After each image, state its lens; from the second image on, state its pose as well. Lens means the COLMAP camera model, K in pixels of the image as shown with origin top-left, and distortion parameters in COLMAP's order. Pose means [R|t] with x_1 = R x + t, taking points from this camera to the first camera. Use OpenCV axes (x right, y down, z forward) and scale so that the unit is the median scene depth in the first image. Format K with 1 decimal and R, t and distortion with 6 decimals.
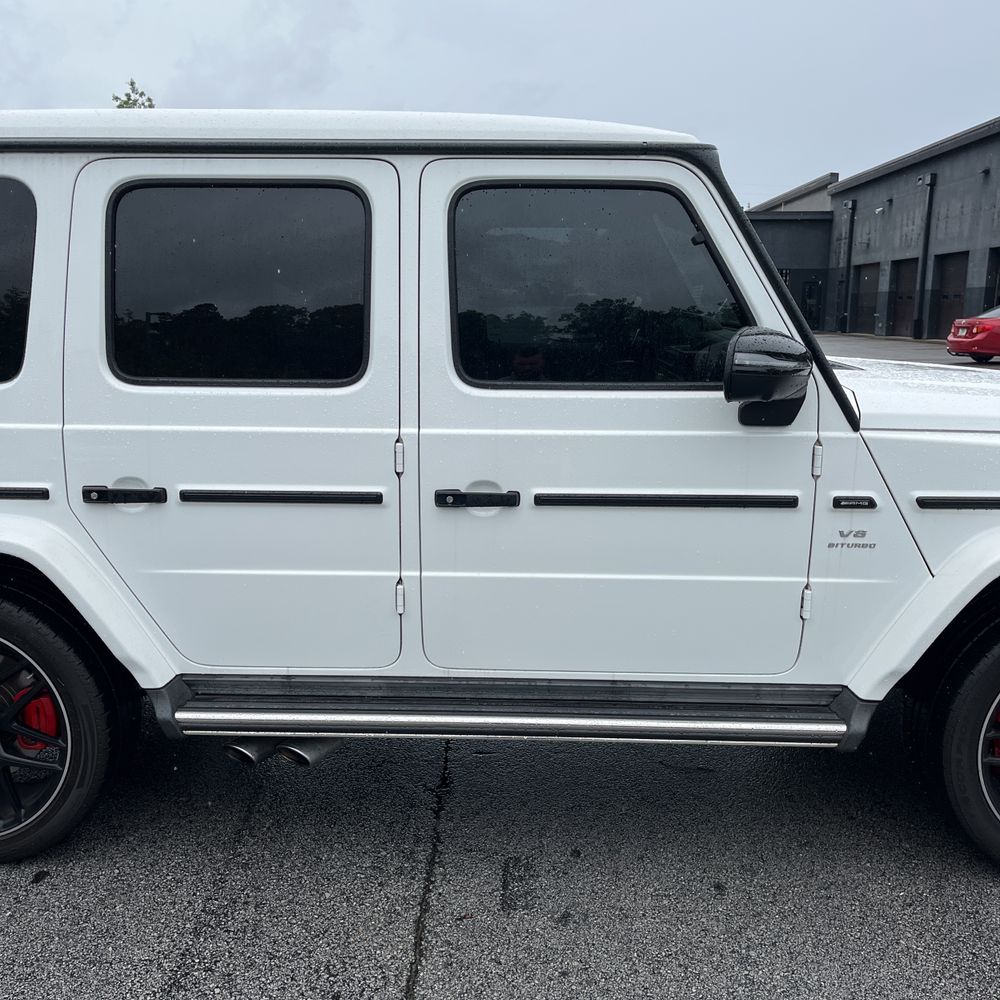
lens RADIAL K [[988.3, 0, 499.7], [0, 988.3, 510.5], [0, 0, 1]] dist [0.064359, -0.080558]
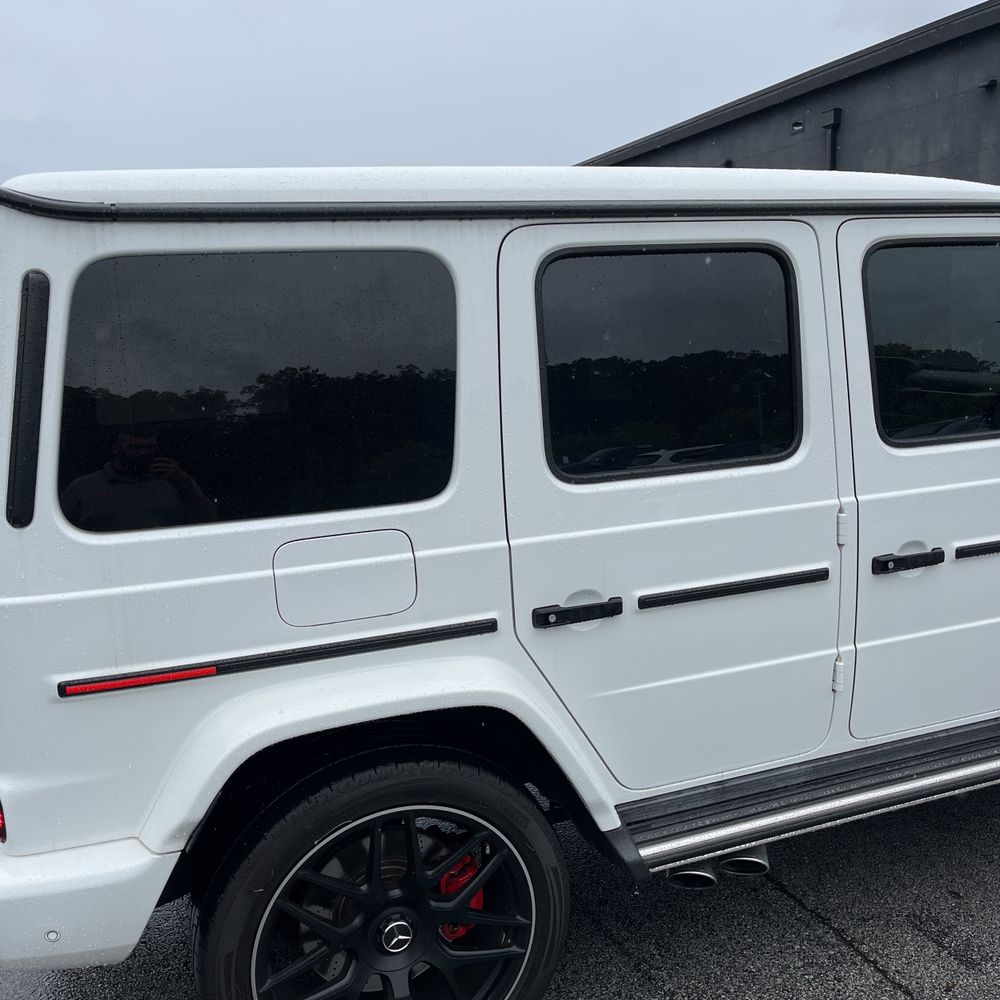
lens RADIAL K [[992.0, 0, 503.9], [0, 992.0, 511.3], [0, 0, 1]] dist [0.021549, -0.004594]
pose [[0.923140, -0.118671, 0.365692, -0.729278], [0.127655, 0.991819, -0.000393, -0.108228], [-0.362653, 0.047046, 0.930736, 0.221255]]
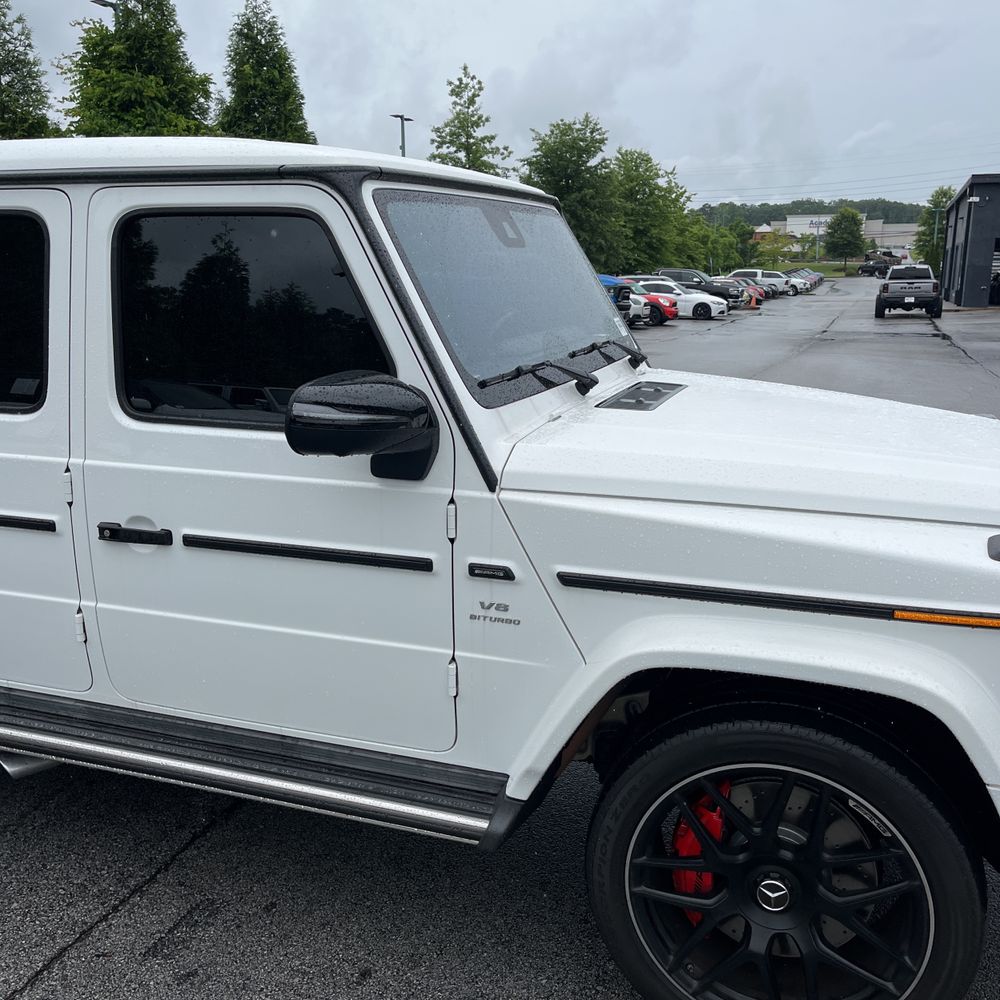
lens RADIAL K [[995.8, 0, 549.7], [0, 995.8, 491.5], [0, 0, 1]] dist [0.048395, -0.046667]
pose [[0.953431, 0.064358, -0.294664, 0.643033], [-0.060976, 0.997925, 0.020661, -0.097383], [0.295382, -0.001731, 0.955378, 0.172967]]
